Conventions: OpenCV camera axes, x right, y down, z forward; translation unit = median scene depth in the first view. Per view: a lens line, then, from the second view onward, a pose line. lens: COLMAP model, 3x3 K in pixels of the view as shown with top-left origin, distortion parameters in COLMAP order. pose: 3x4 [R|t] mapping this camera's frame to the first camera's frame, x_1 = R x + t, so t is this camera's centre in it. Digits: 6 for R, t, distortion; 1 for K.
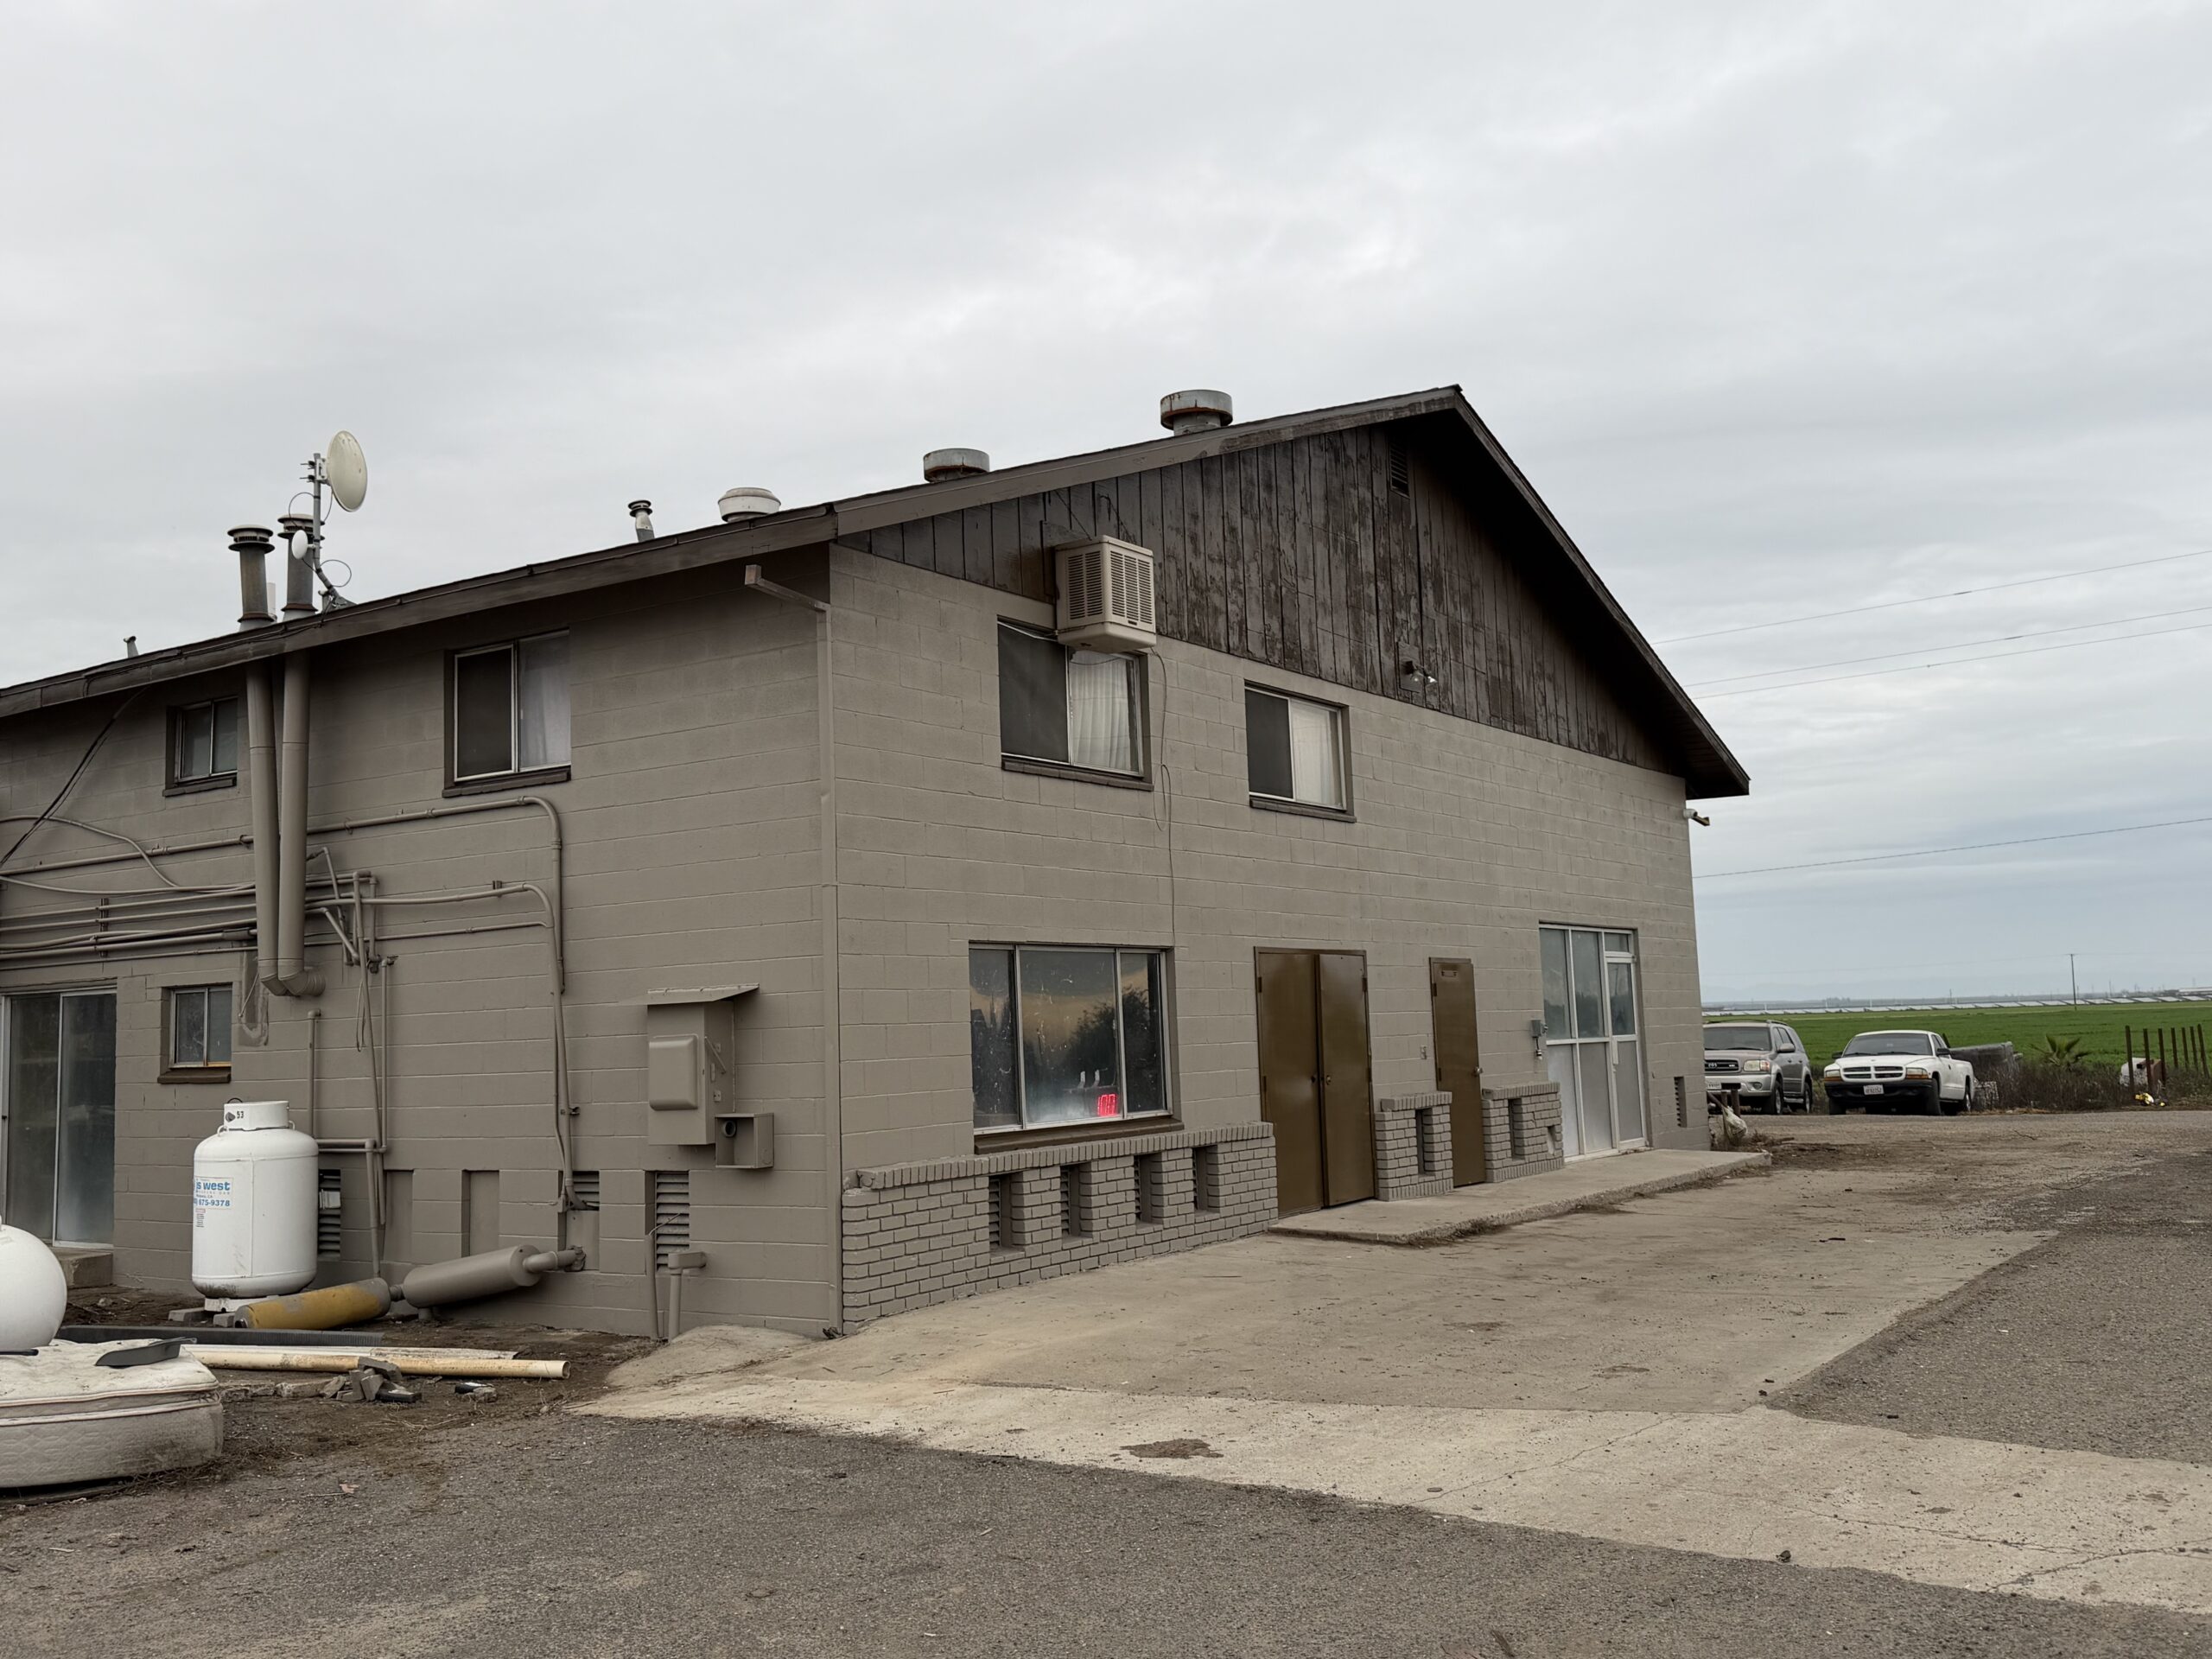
lens RADIAL K [[2146.1, 0, 1106.0], [0, 2146.1, 829.5], [0, 0, 1]] dist [0.011237, -0.005592]
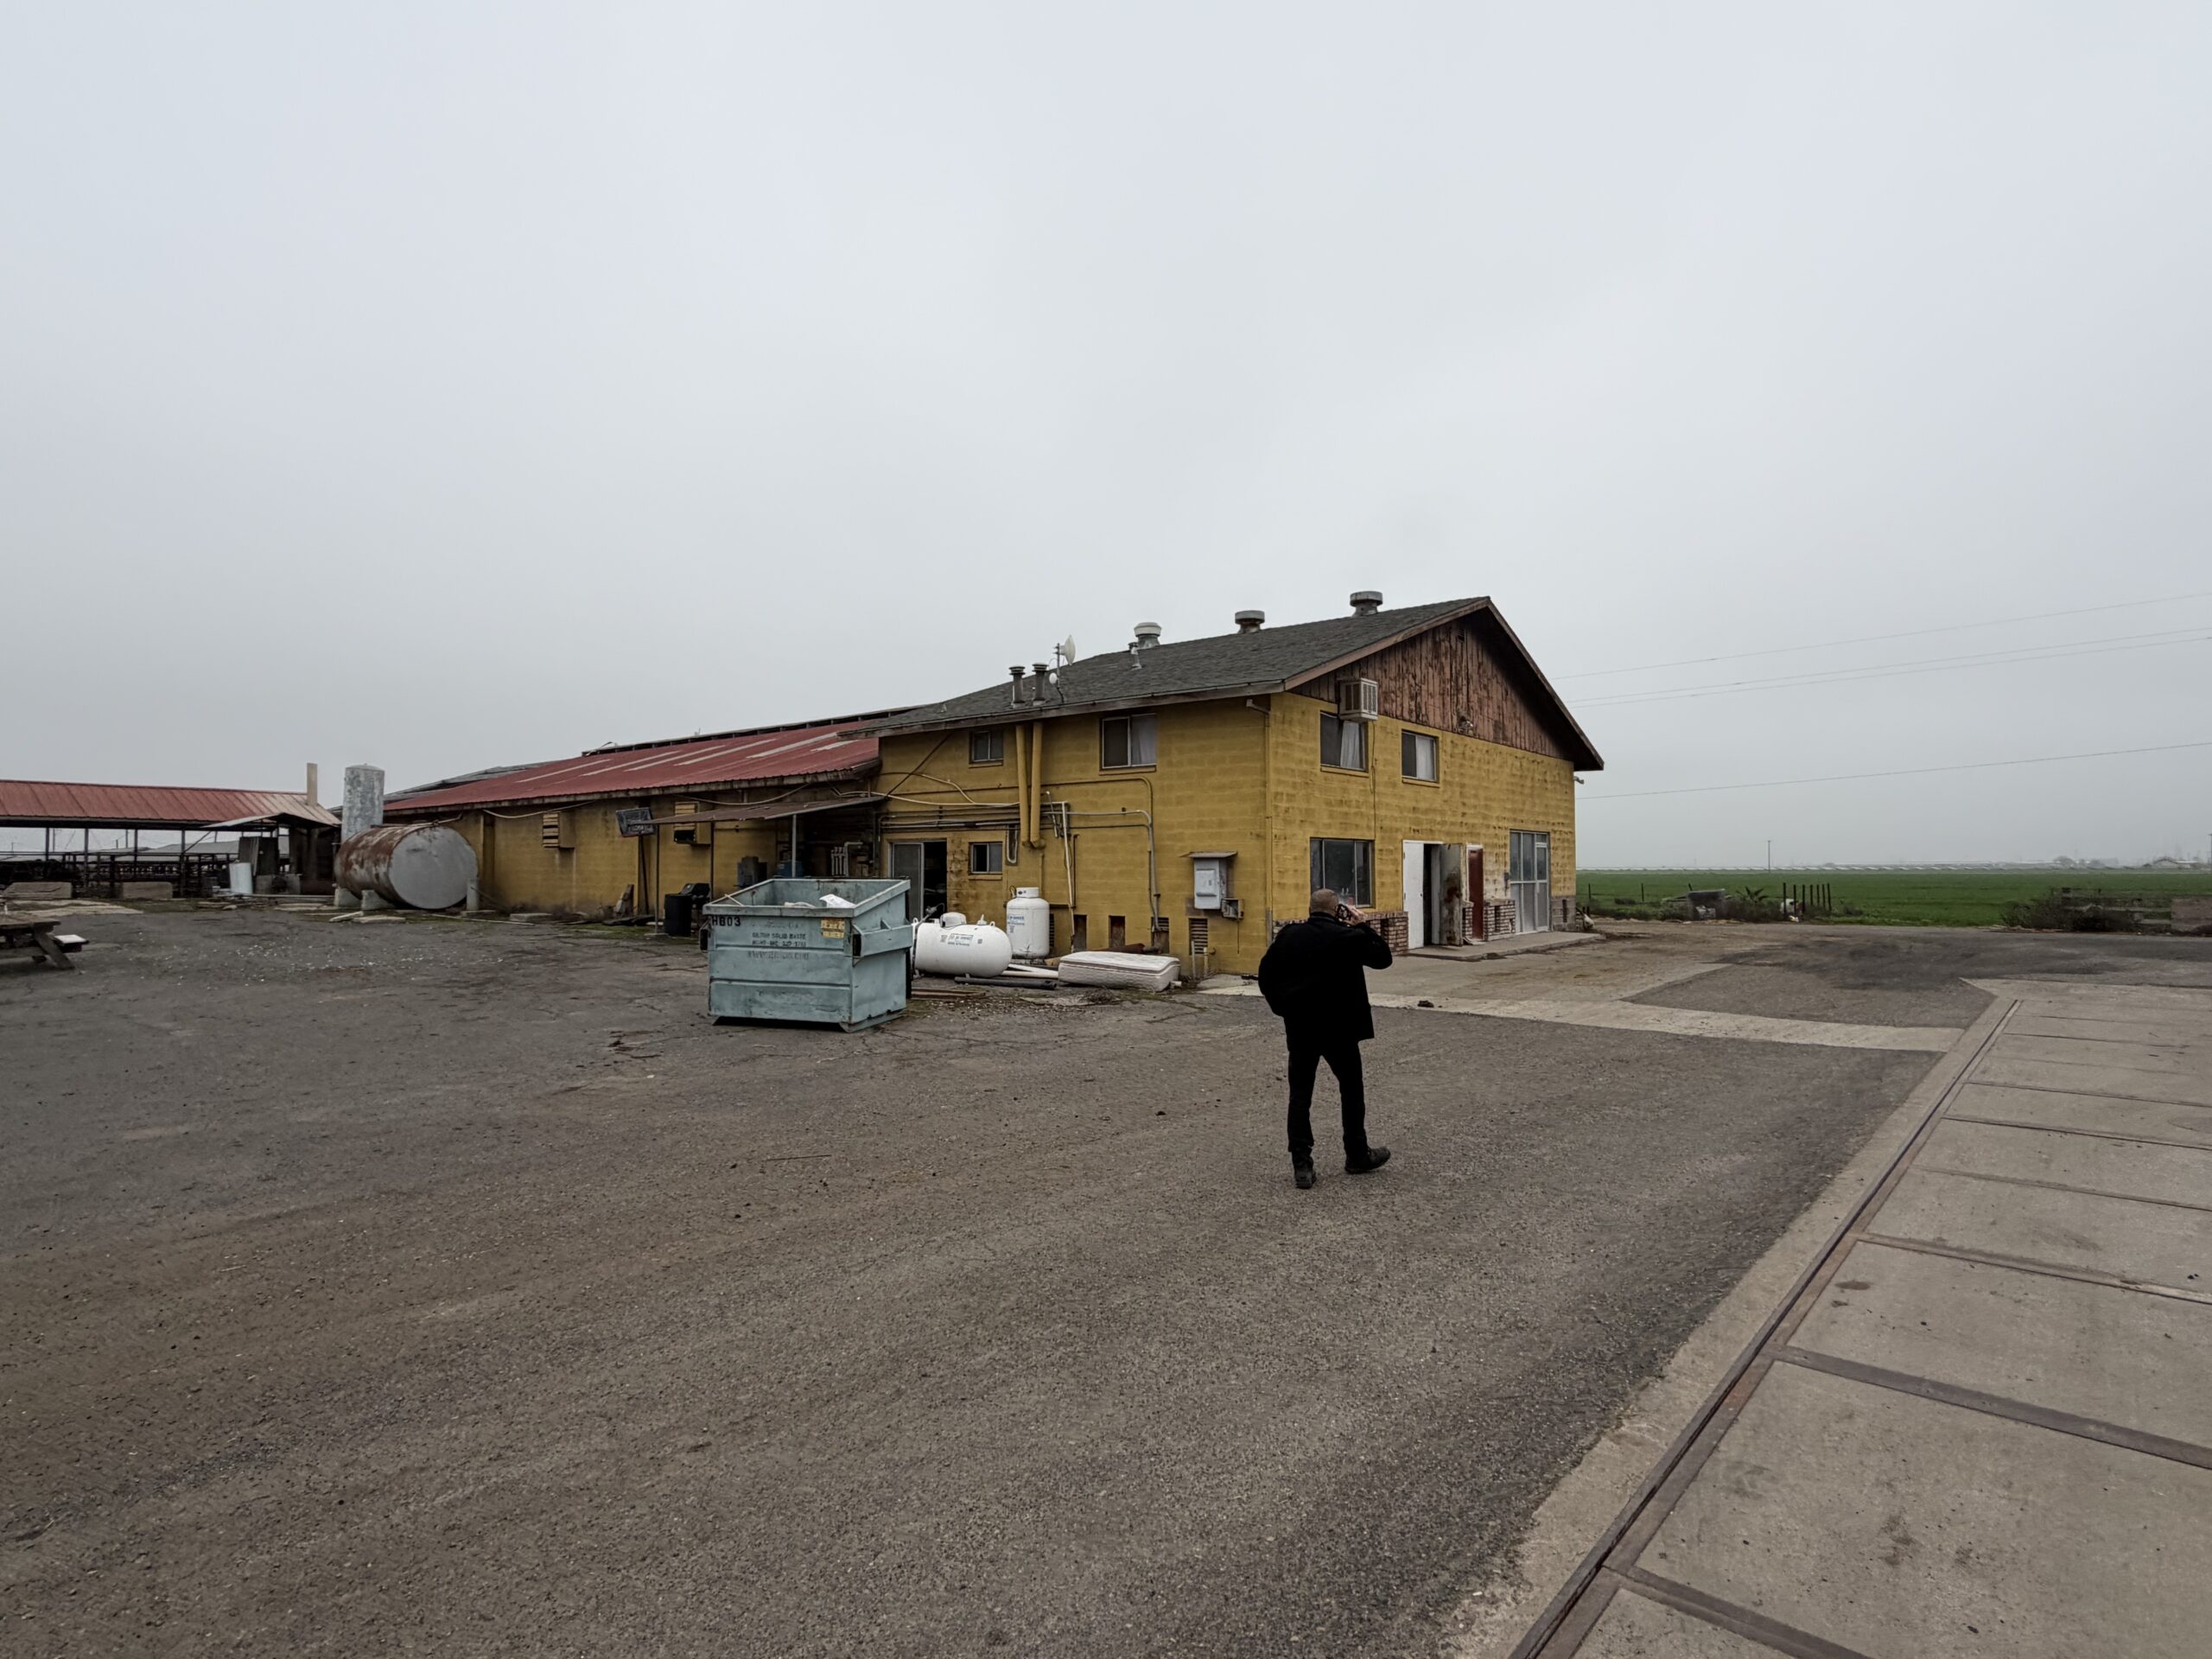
lens RADIAL K [[1094.7, 0, 1099.2], [0, 1094.7, 868.9], [0, 0, 1]] dist [0.001685, 0.000286]
pose [[0.991905, 0.036785, -0.121541, -0.131180], [-0.024482, 0.994564, 0.101211, -0.033174], [0.124603, -0.097416, 0.987413, -0.306056]]
